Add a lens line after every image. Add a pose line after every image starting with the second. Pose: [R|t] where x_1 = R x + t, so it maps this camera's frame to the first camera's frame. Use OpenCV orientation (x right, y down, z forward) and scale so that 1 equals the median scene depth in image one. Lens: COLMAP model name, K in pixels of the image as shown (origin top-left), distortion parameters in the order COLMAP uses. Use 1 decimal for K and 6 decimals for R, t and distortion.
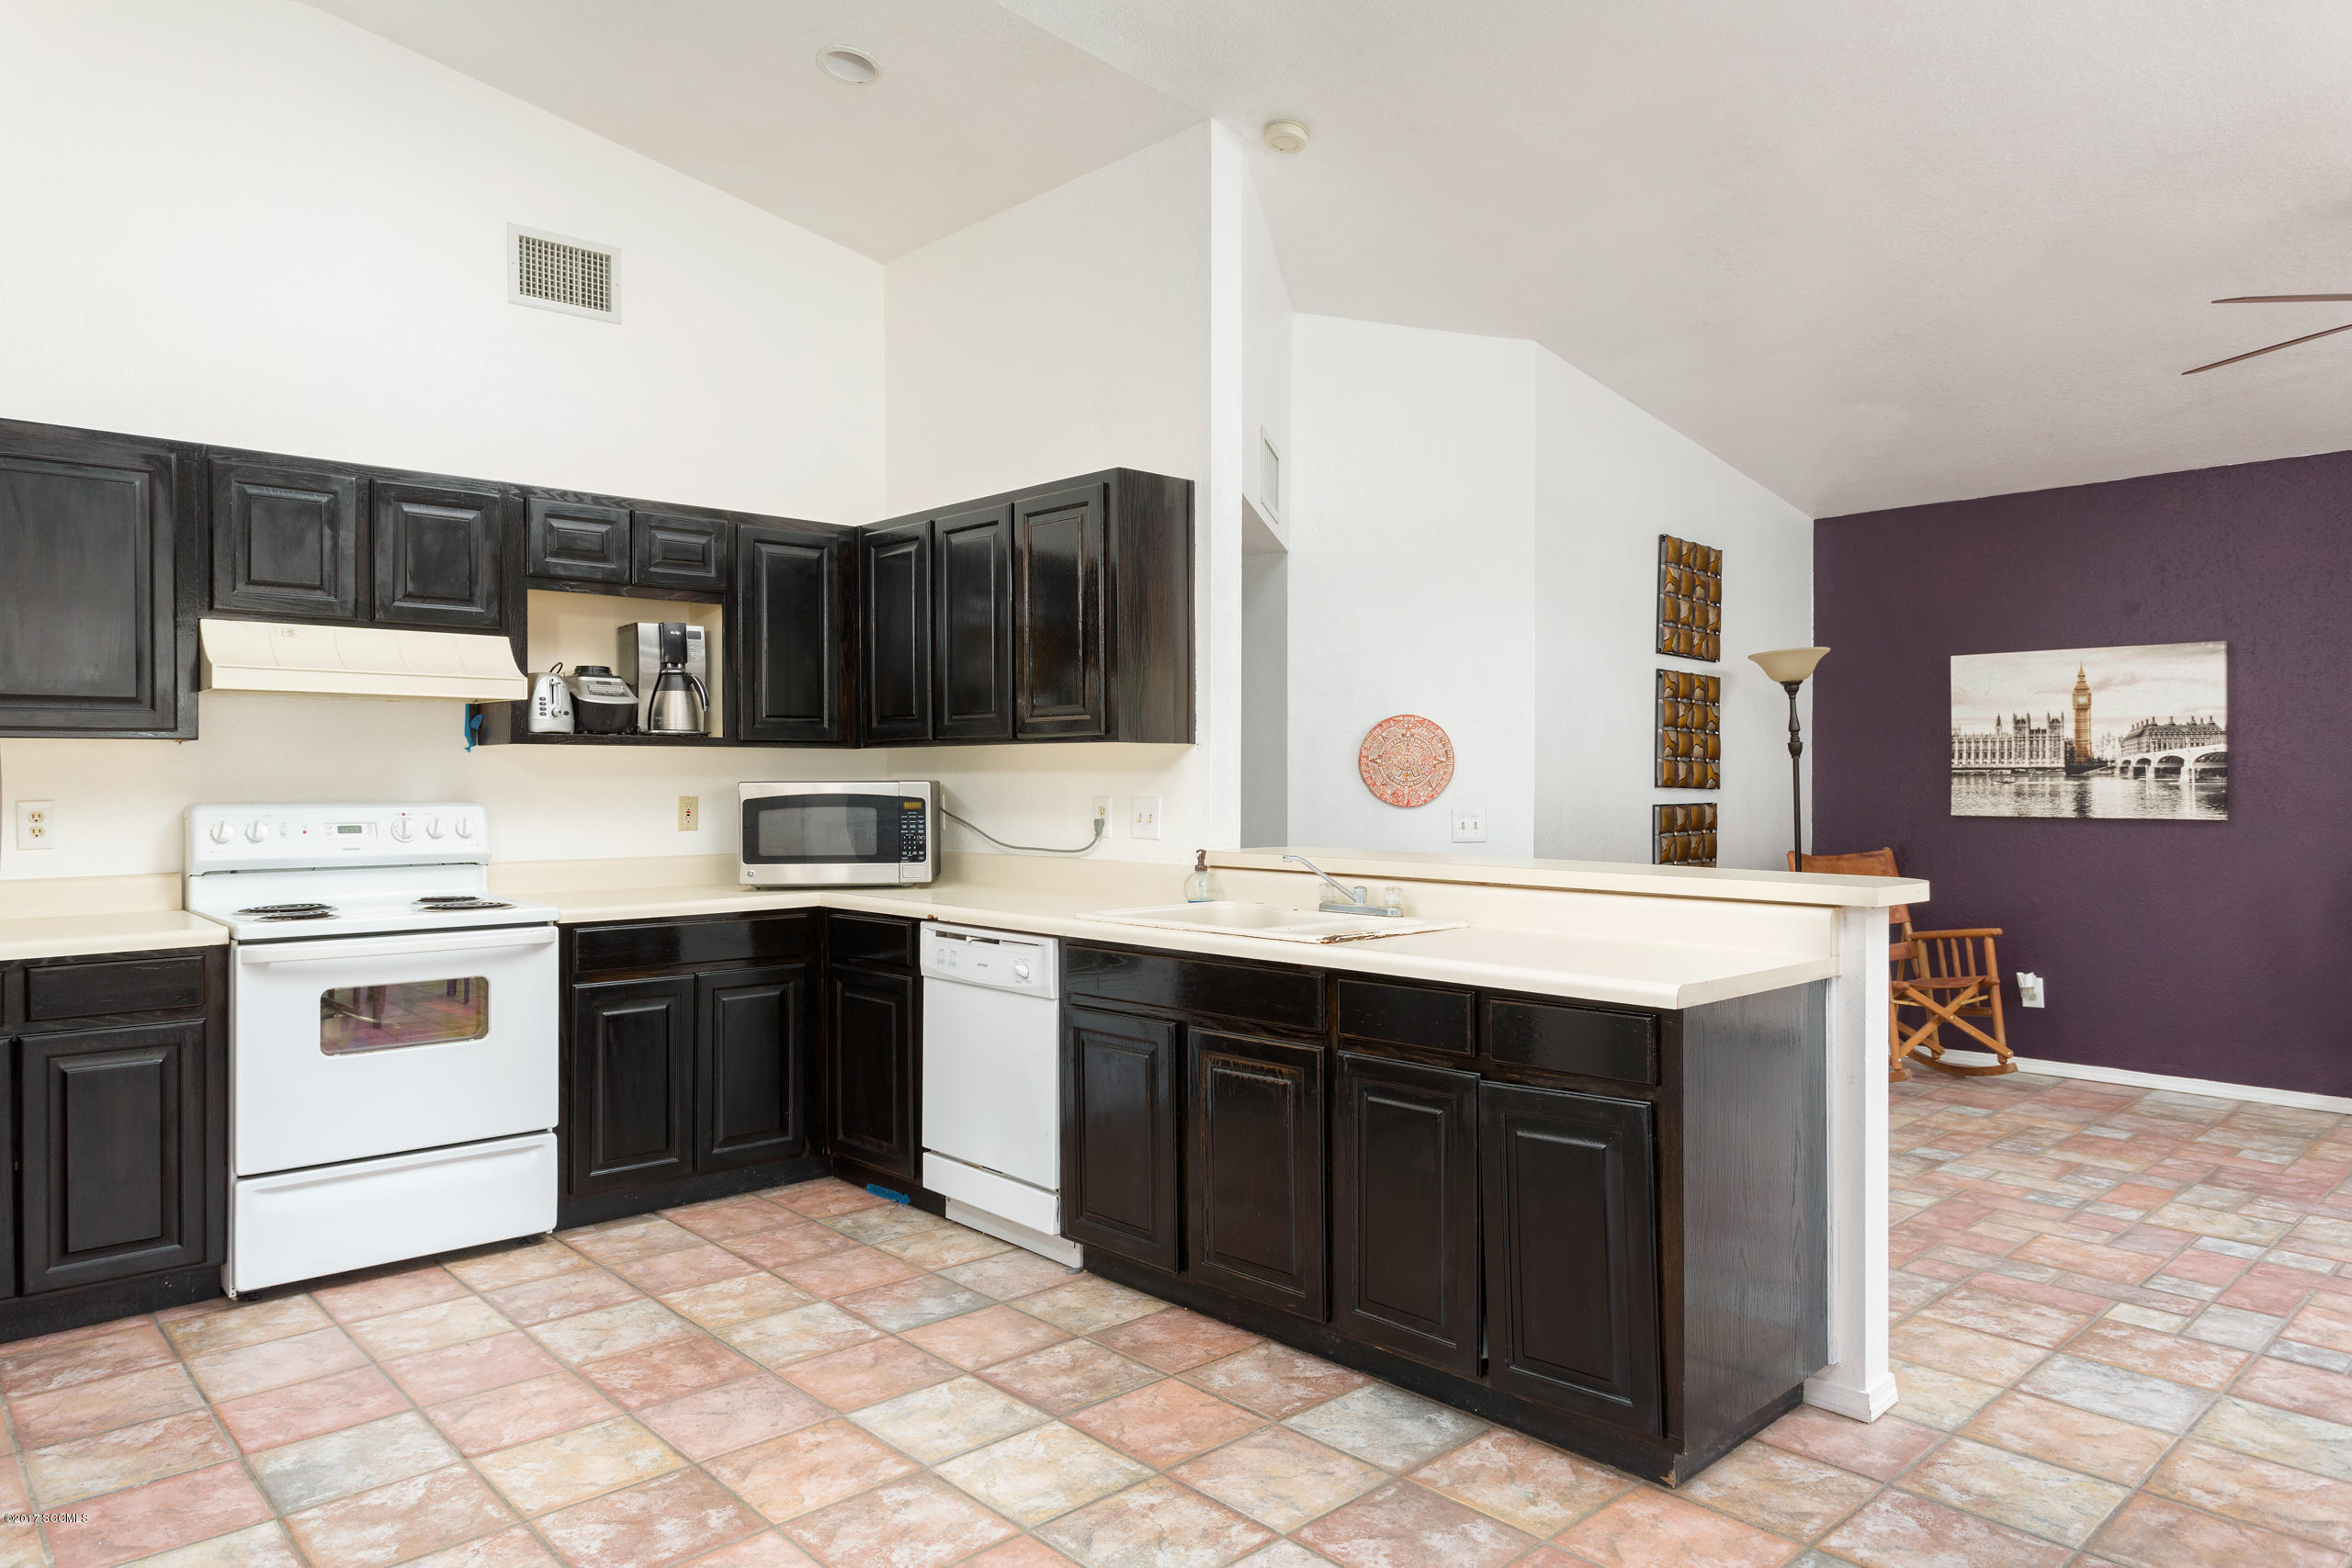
lens RADIAL K [[1489.4, 0, 1163.1], [0, 1489.4, 782.0], [0, 0, 1]] dist [0.003674, 0.001984]
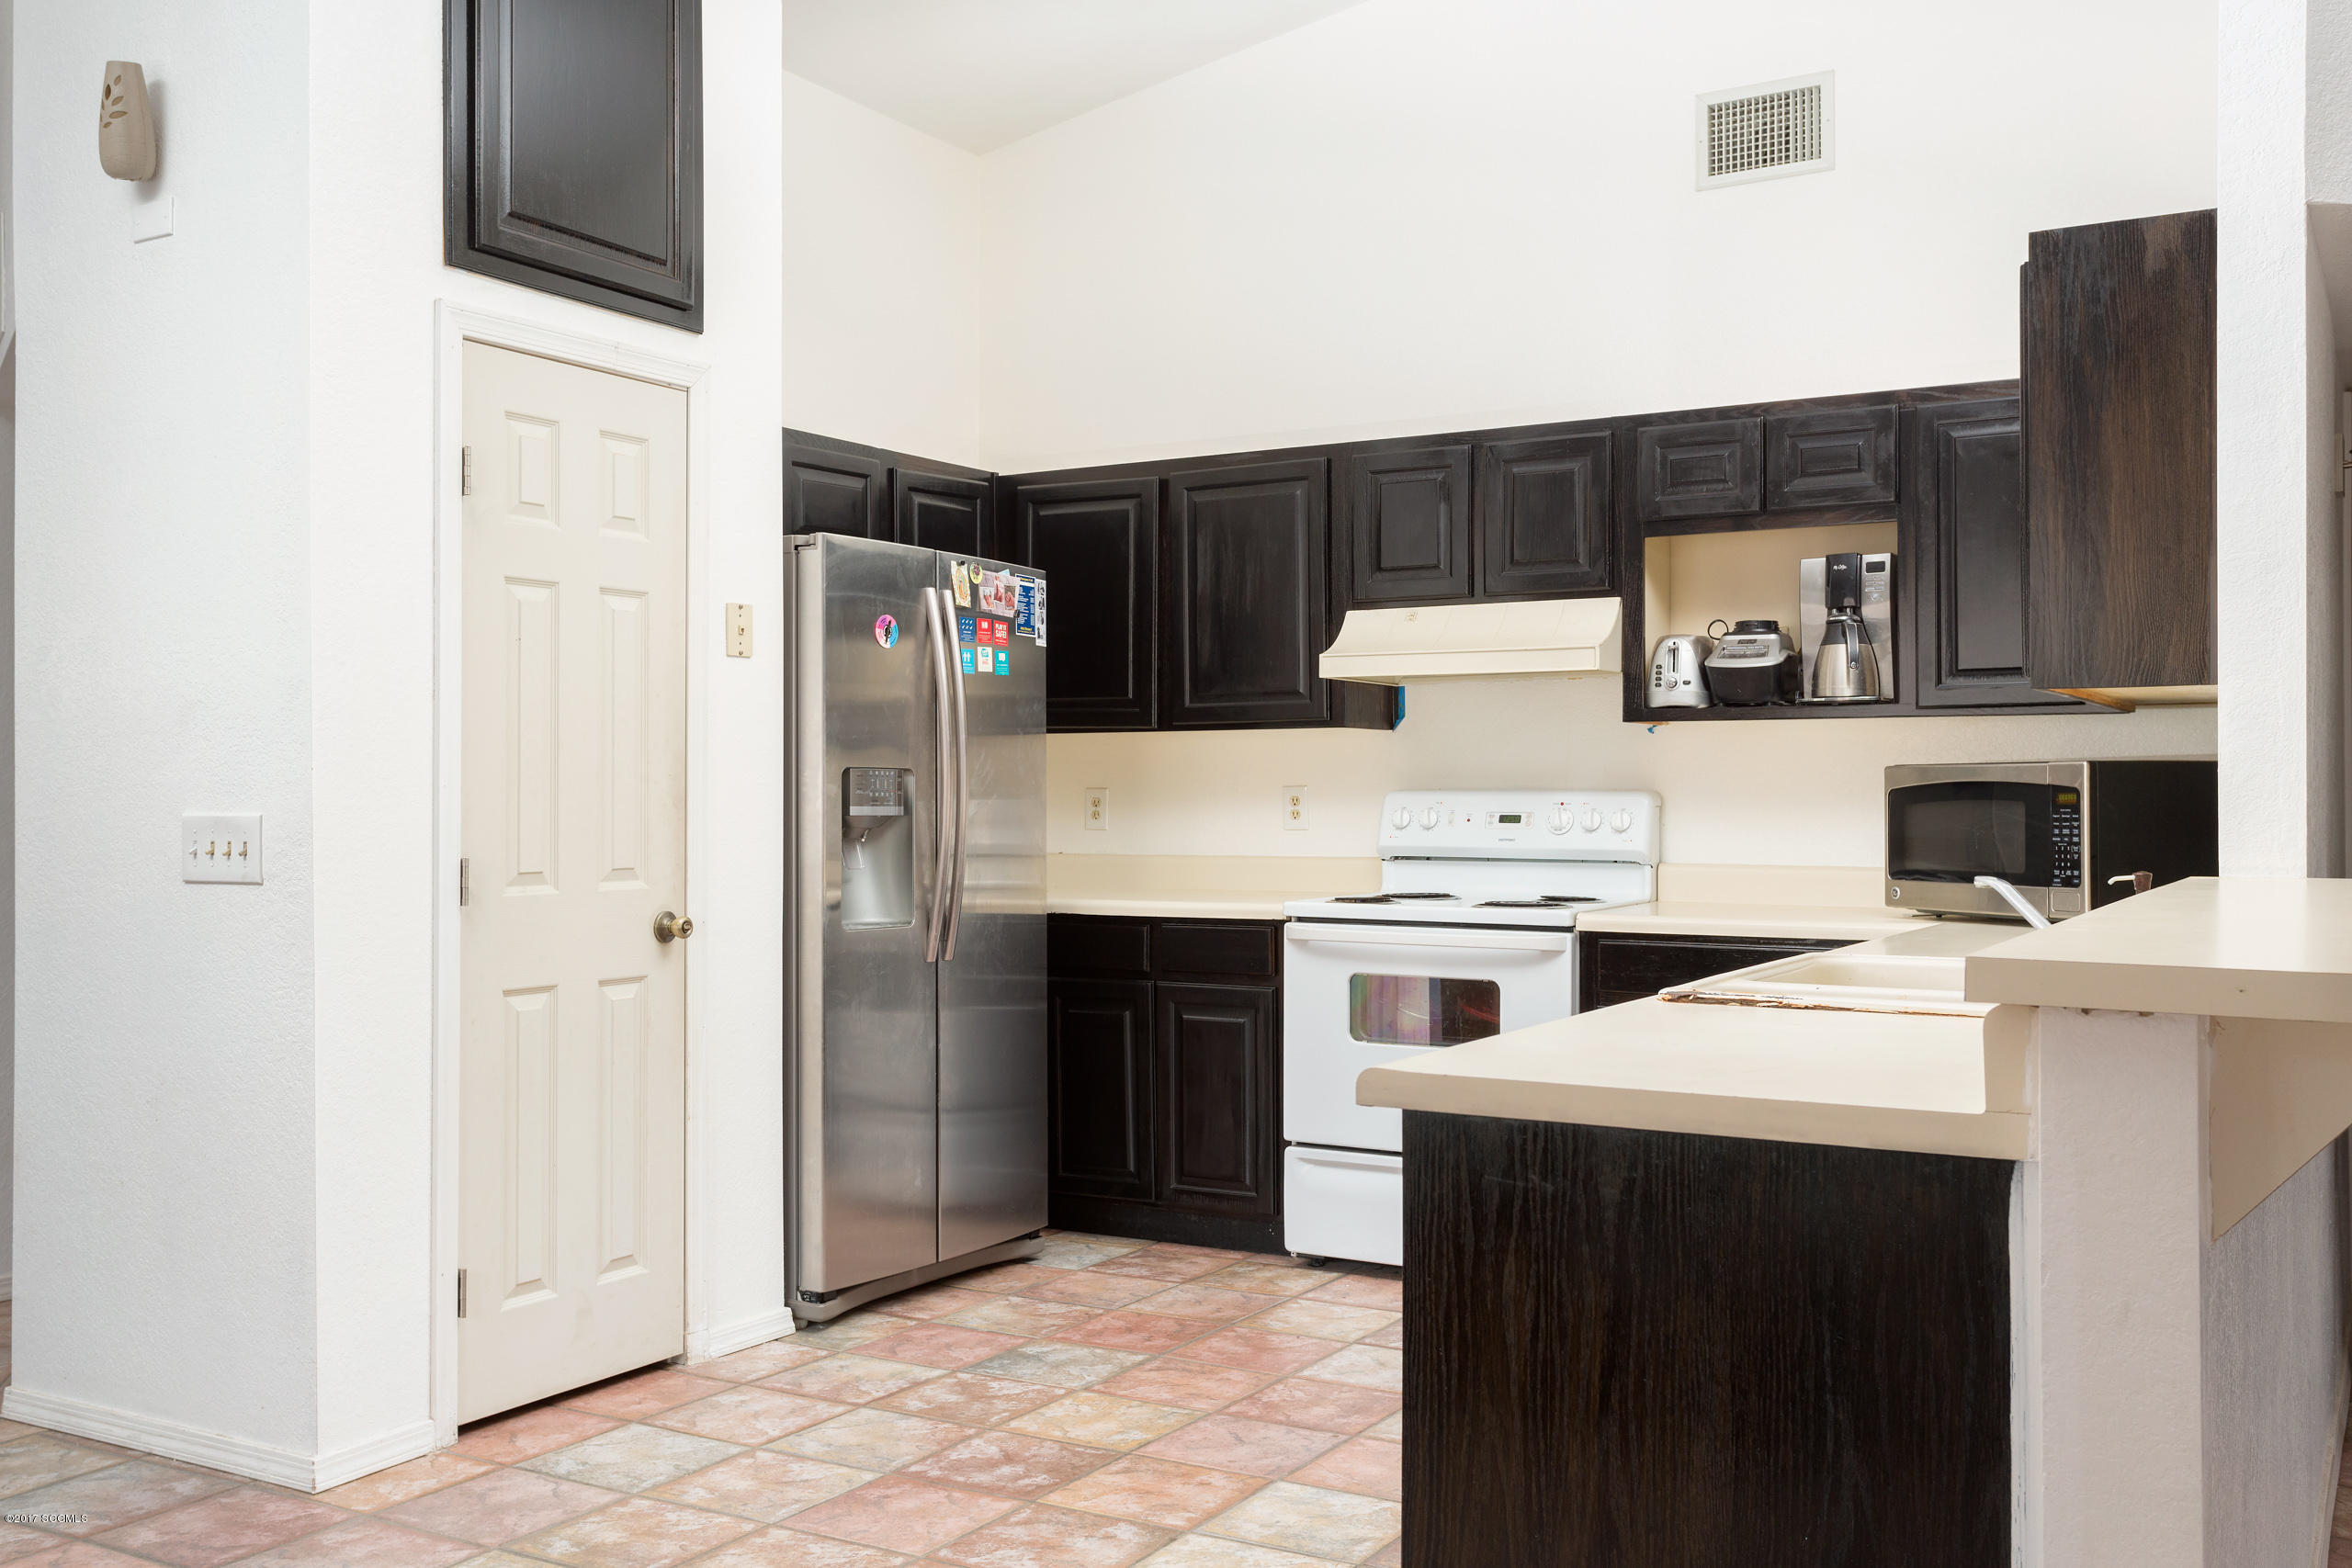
lens RADIAL K [[2152.1, 0, 1176.0], [0, 2152.1, 784.0], [0, 0, 1]] dist [-0.000301, -0.000064]
pose [[0.295059, -0.001111, -0.955478, 0.660958], [0.001451, 0.999999, -0.000715, 0.010462], [0.955478, -0.001176, 0.295060, 0.390112]]
